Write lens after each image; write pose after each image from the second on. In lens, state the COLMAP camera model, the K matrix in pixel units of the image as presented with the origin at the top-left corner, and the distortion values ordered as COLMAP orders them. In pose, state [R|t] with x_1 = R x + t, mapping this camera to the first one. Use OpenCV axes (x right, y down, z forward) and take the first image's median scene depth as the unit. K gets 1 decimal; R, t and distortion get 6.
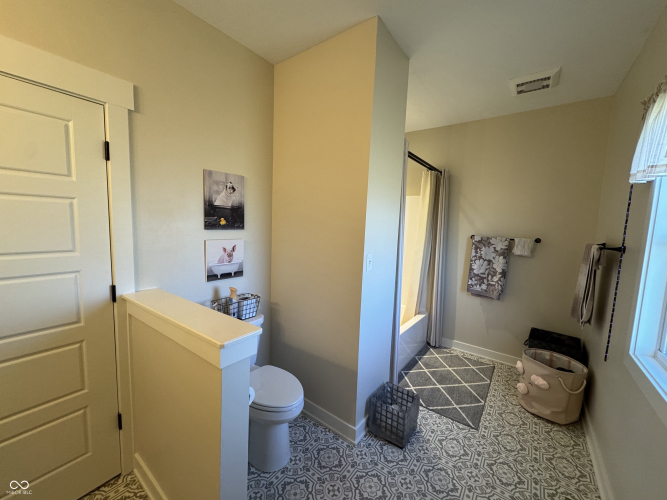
lens RADIAL K [[267.3, 0, 331.9], [0, 267.3, 250.6], [0, 0, 1]] dist [-0.001505, 0.000689]
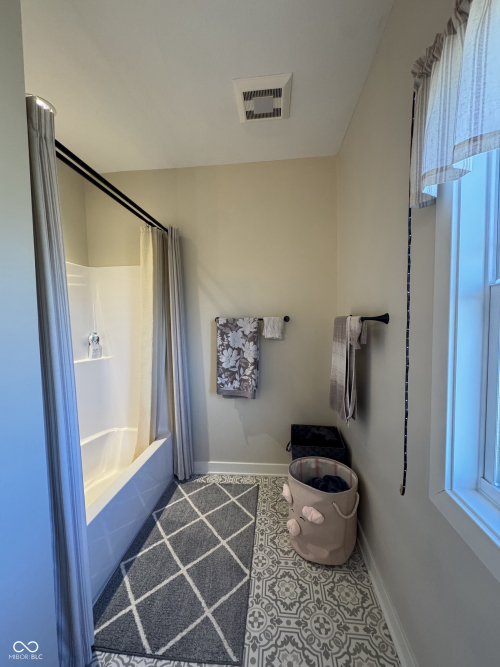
lens RADIAL K [[267.3, 0, 249.9], [0, 267.3, 337.0], [0, 0, 1]] dist [-0.001505, 0.000689]
pose [[0.851284, -0.088949, 0.517112, 0.244063], [0.101123, 0.994863, 0.004656, 0.003342], [-0.514869, 0.048328, 0.855905, 0.356952]]
